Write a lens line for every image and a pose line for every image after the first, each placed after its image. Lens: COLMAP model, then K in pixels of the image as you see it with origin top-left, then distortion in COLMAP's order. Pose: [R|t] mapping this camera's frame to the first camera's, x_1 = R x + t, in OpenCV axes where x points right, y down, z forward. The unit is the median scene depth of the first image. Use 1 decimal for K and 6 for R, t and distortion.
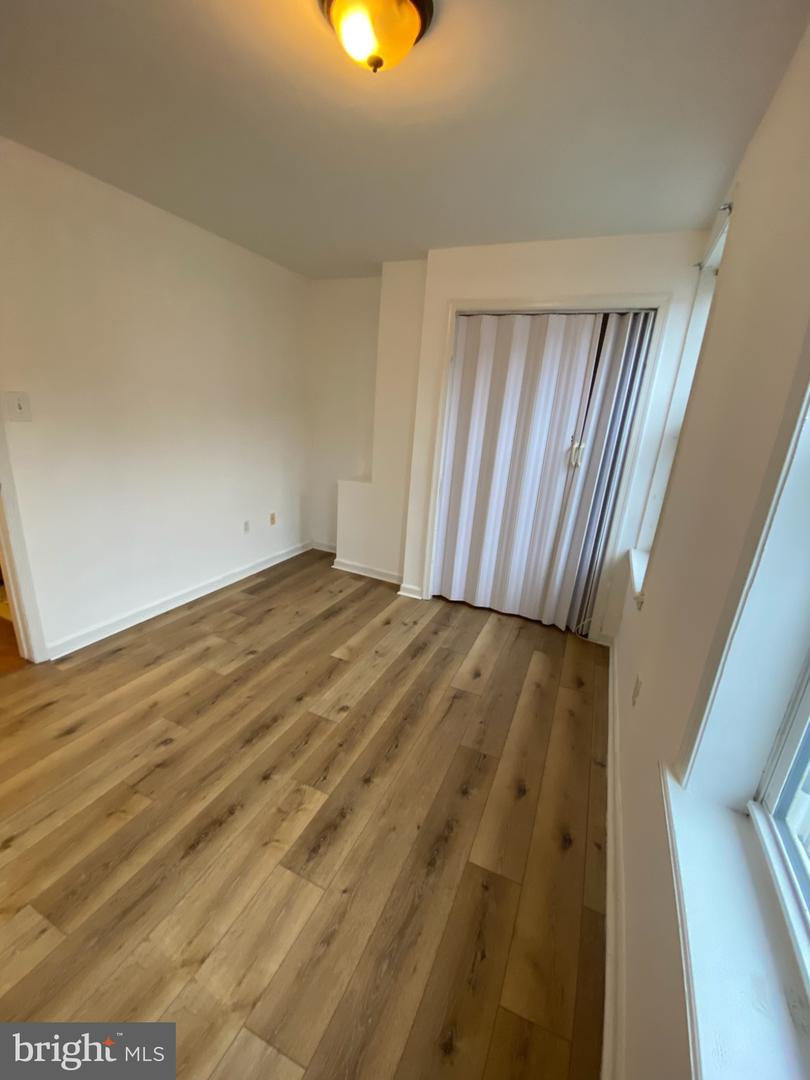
lens RADIAL K [[438.6, 0, 412.0], [0, 438.6, 543.5], [0, 0, 1]] dist [-0.001393, -0.000861]
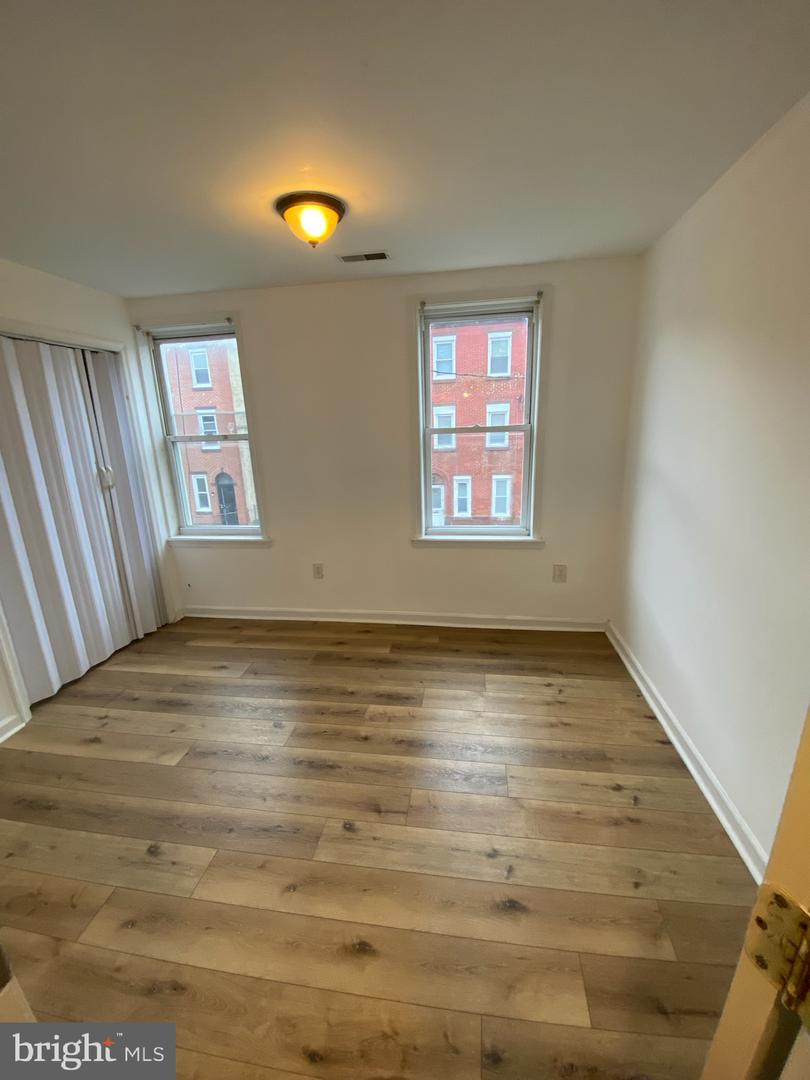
lens RADIAL K [[438.6, 0, 412.0], [0, 438.6, 543.5], [0, 0, 1]] dist [-0.001393, -0.000861]
pose [[-0.280064, -0.315262, 0.906738, -0.957311], [0.299946, 0.868511, 0.394615, -0.294489], [-0.911919, 0.382490, -0.148678, 0.610204]]
